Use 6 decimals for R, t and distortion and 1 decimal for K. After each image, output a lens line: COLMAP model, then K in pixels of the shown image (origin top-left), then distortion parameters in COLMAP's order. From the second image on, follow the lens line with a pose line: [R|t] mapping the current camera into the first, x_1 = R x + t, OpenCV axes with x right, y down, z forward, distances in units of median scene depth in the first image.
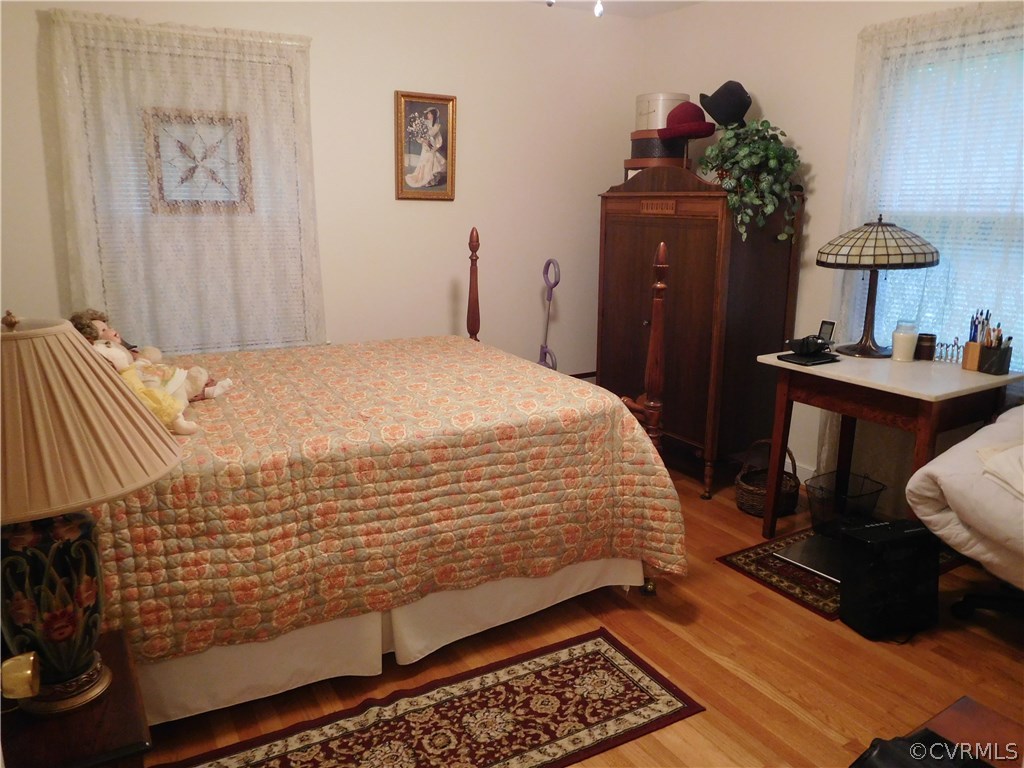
lens RADIAL K [[788.3, 0, 507.9], [0, 788.3, 388.8], [0, 0, 1]] dist [-0.009965, -0.007373]
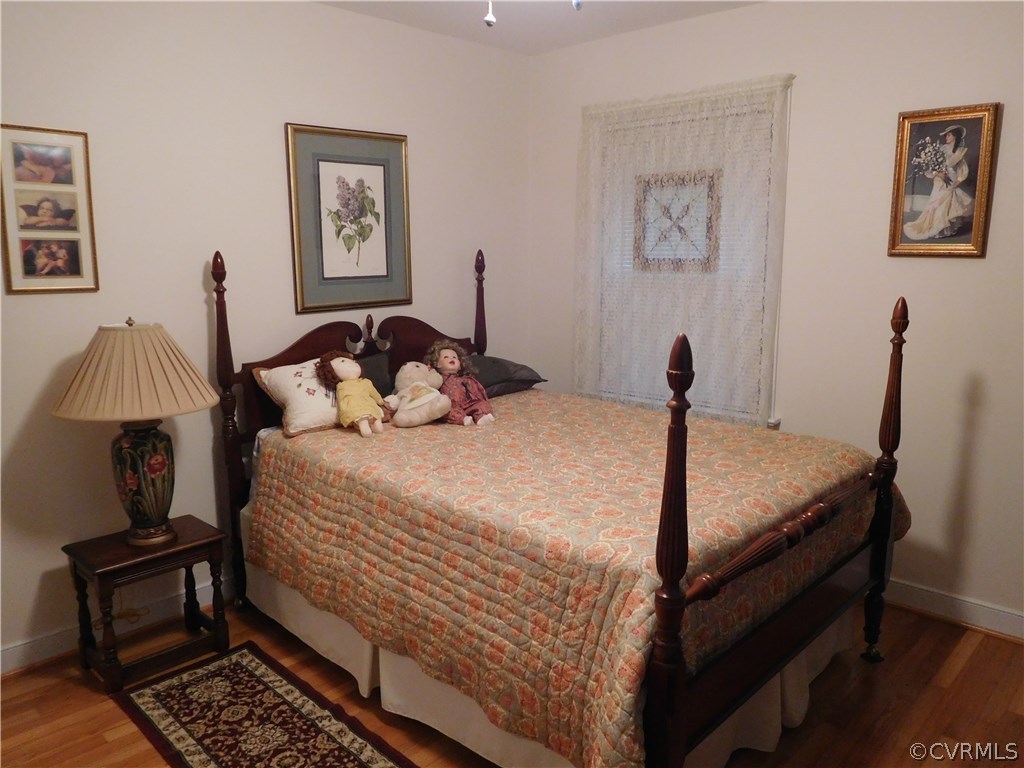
lens RADIAL K [[777.1, 0, 511.0], [0, 777.1, 374.2], [0, 0, 1]] dist [0.001544, -0.009216]
pose [[0.245632, 0.143823, -0.958634, 0.767214], [-0.217806, 0.971834, 0.089995, -0.186510], [0.944577, 0.186690, 0.270039, 0.751642]]
